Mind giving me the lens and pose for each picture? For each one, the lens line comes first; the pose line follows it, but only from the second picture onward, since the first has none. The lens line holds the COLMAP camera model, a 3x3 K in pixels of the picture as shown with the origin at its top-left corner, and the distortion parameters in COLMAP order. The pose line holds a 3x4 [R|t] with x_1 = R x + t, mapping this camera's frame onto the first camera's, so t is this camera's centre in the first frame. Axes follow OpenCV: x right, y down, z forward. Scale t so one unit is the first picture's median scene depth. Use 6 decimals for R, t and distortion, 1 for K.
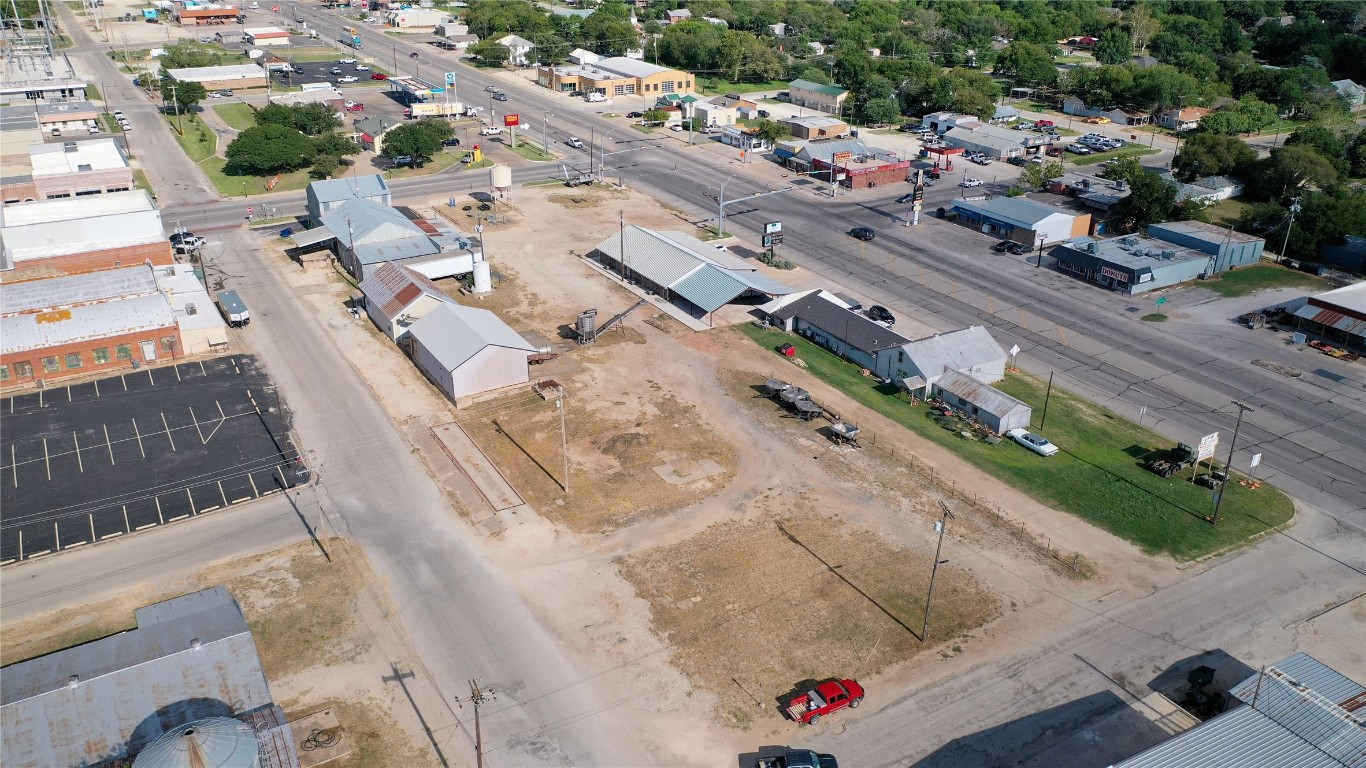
lens RADIAL K [[1074.3, 0, 685.4], [0, 1074.3, 383.2], [0, 0, 1]] dist [0.005653, 0.013499]
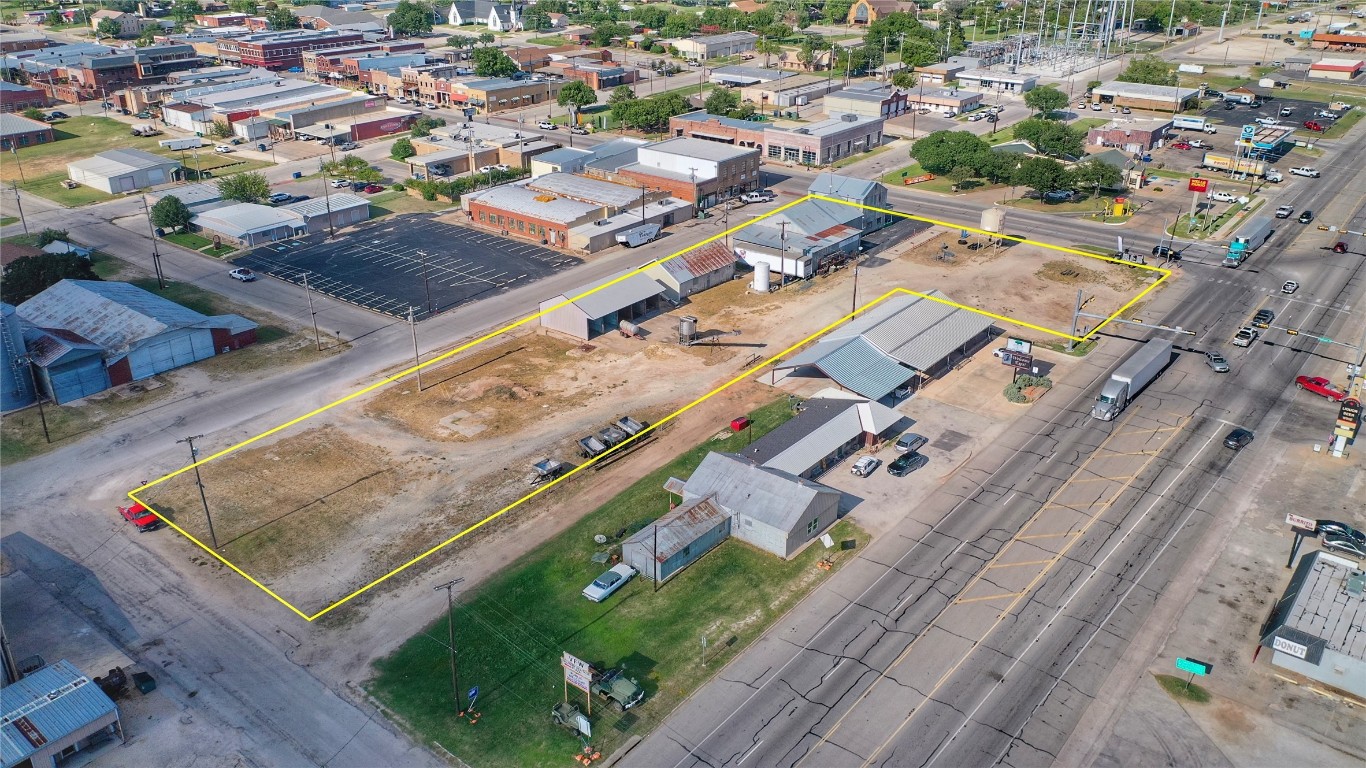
lens RADIAL K [[1074.3, 0, 679.0], [0, 1074.3, 381.9], [0, 0, 1]] dist [0.005653, 0.013499]
pose [[0.346993, 0.385351, -0.855044, 0.930208], [-0.390612, 0.888234, 0.241791, -0.290257], [0.852653, 0.250091, 0.458734, 0.566927]]
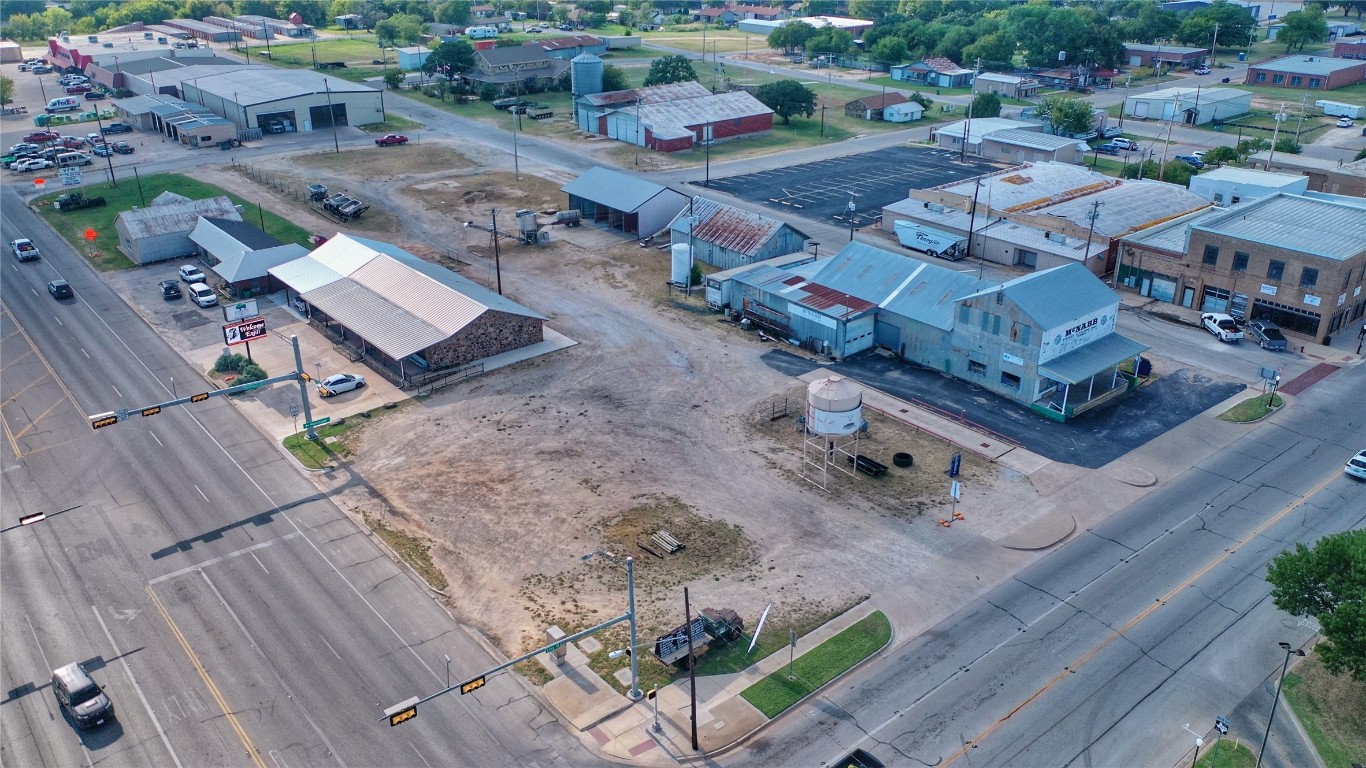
lens RADIAL K [[1074.3, 0, 689.4], [0, 1074.3, 384.1], [0, 0, 1]] dist [0.005653, 0.013499]
pose [[-0.987850, 0.058797, -0.143862, -0.097263], [-0.069976, 0.658258, 0.749533, -0.769180], [0.138768, 0.750492, -0.646146, 1.937364]]
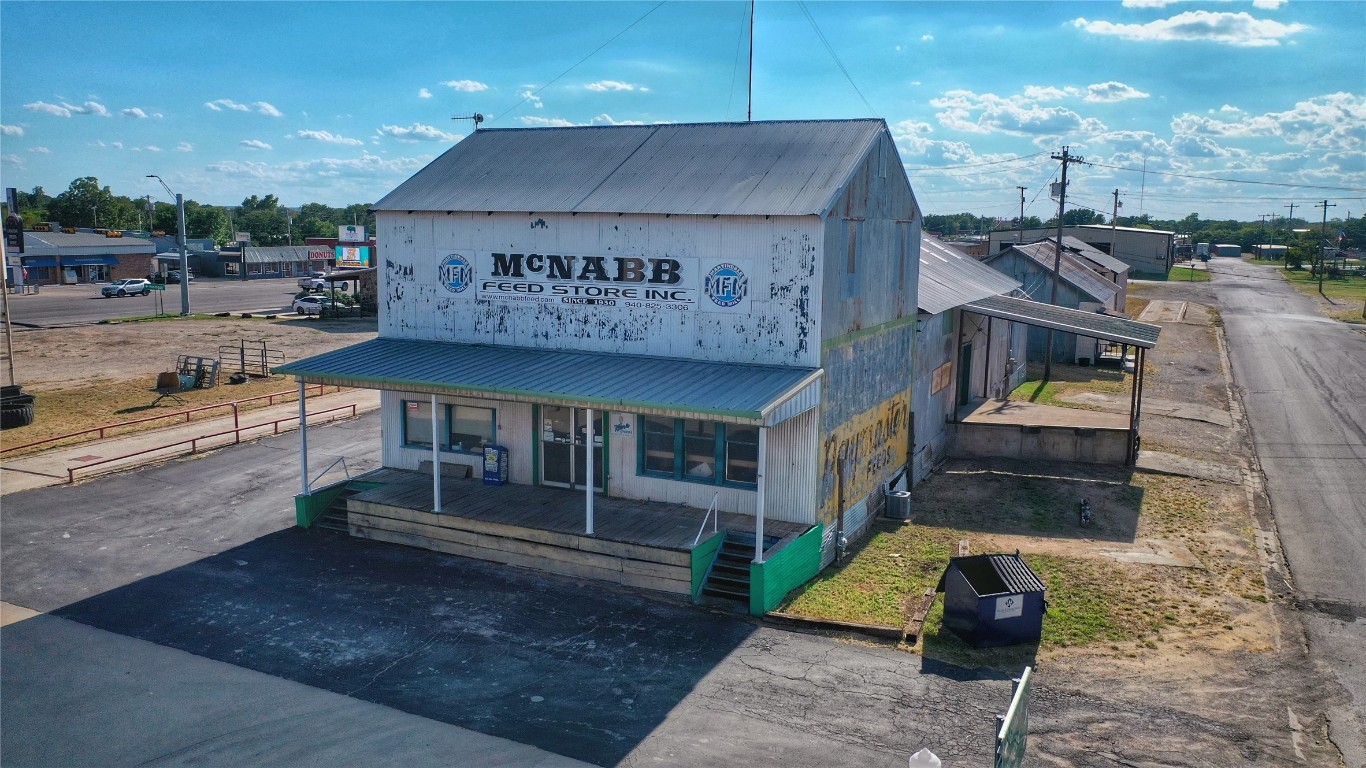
lens RADIAL K [[1074.3, 0, 684.9], [0, 1074.3, 382.2], [0, 0, 1]] dist [0.005653, 0.013499]
pose [[-0.560239, -0.140440, 0.816339, -0.646550], [0.330324, 0.865890, 0.375660, -0.309562], [-0.759617, 0.480116, -0.438715, 1.549853]]
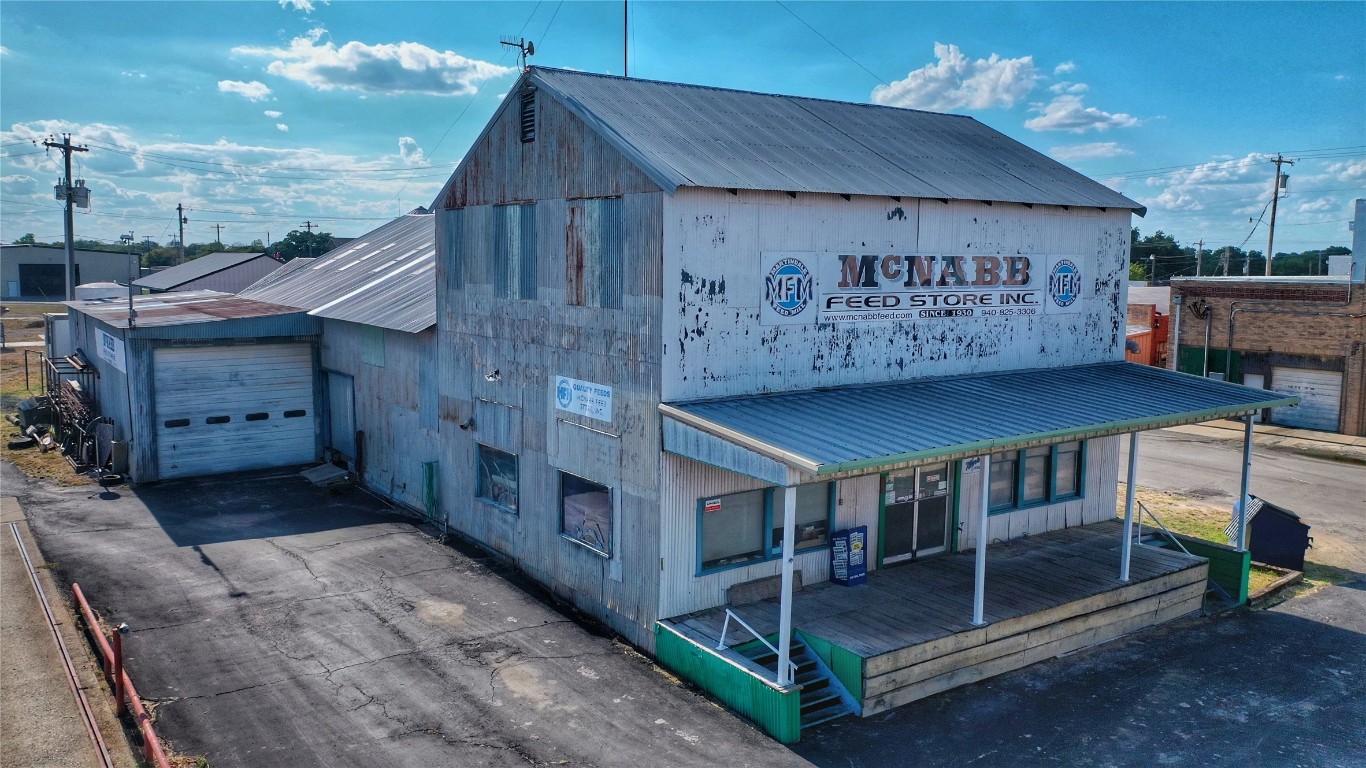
lens RADIAL K [[1074.3, 0, 683.7], [0, 1074.3, 382.1], [0, 0, 1]] dist [0.005653, 0.013499]
pose [[-0.997888, -0.006874, -0.064588, -0.425416], [-0.039648, 0.852093, 0.521886, -0.325454], [0.051447, 0.523345, -0.850566, 1.605495]]
